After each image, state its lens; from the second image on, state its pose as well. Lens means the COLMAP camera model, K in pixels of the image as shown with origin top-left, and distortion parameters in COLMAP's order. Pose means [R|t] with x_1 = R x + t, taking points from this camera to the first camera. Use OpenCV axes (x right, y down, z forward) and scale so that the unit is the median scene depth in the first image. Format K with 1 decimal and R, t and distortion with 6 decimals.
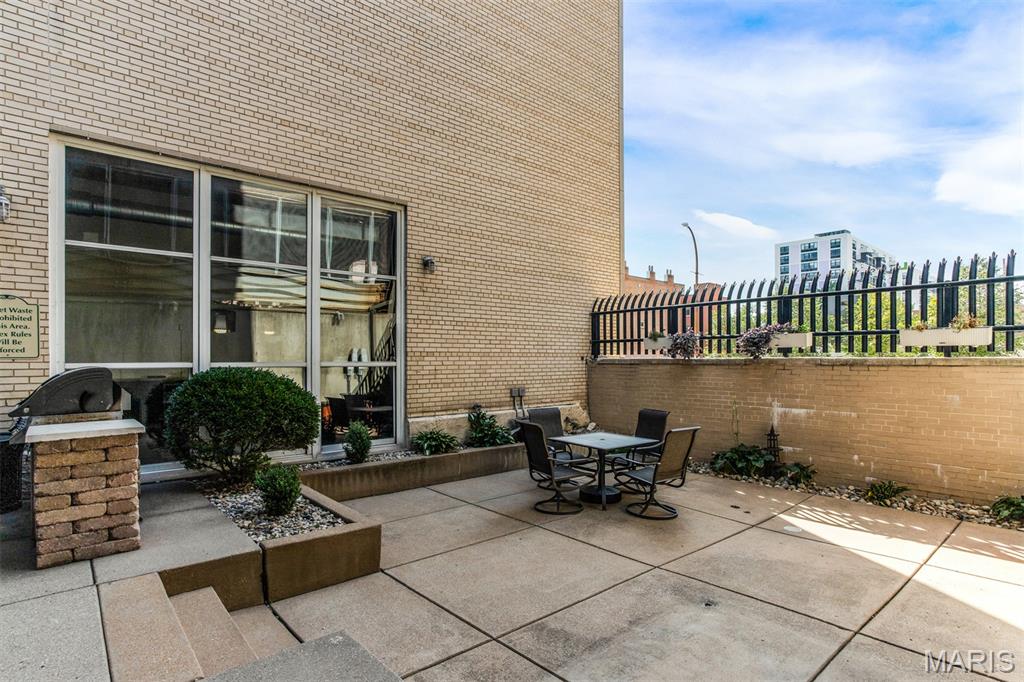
lens RADIAL K [[525.8, 0, 498.2], [0, 525.8, 357.0], [0, 0, 1]] dist [-0.012063, 0.000510]
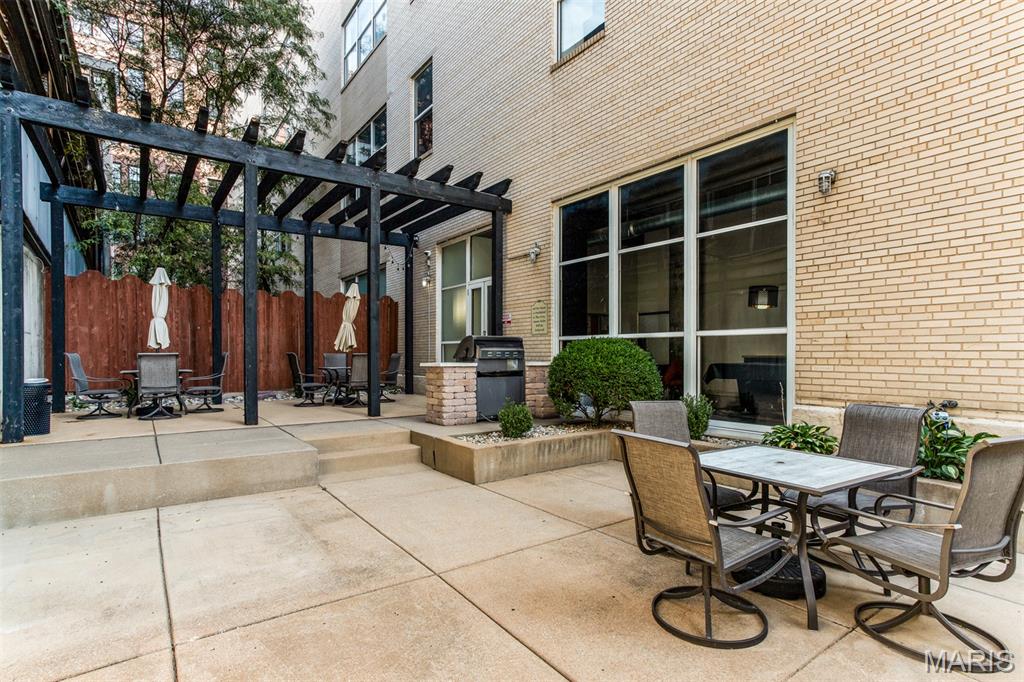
lens RADIAL K [[525.8, 0, 498.2], [0, 525.8, 357.0], [0, 0, 1]] dist [-0.012063, 0.000510]
pose [[-0.102032, 0.005043, -0.994768, 0.698460], [0.001286, 0.999987, 0.004938, 0.054980], [0.994780, -0.000776, -0.102037, 0.777340]]
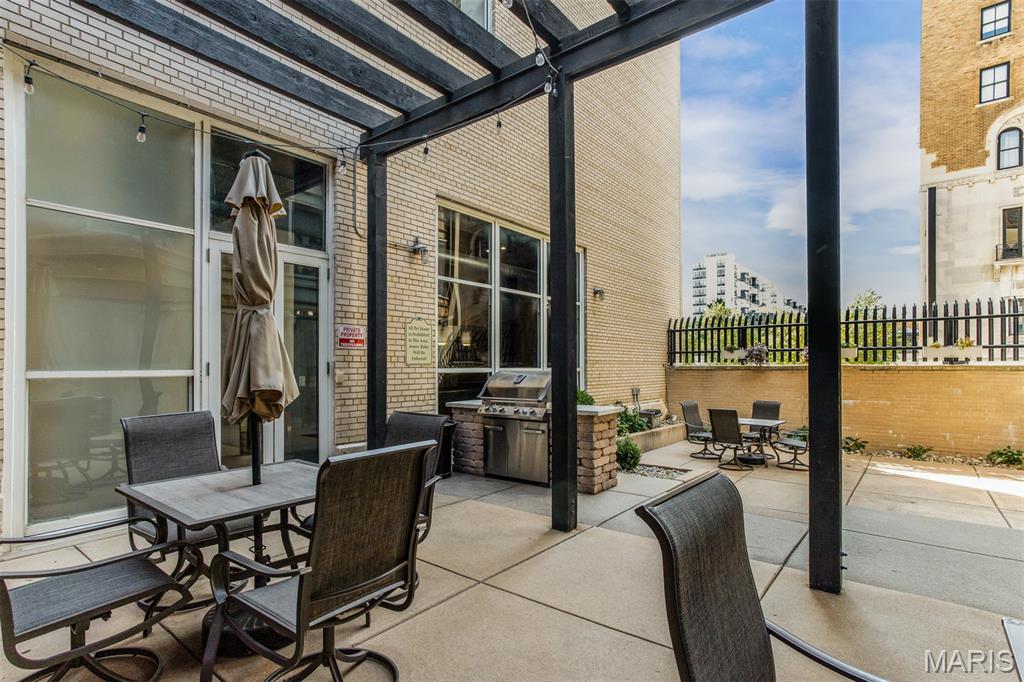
lens RADIAL K [[517.9, 0, 510.9], [0, 517.9, 360.0], [0, 0, 1]] dist [0.006575, 0.001369]
pose [[0.980098, 0.003262, 0.198485, -0.721904], [-0.001549, 0.999960, -0.008783, 0.001417], [-0.198506, 0.008301, 0.980065, -0.264301]]
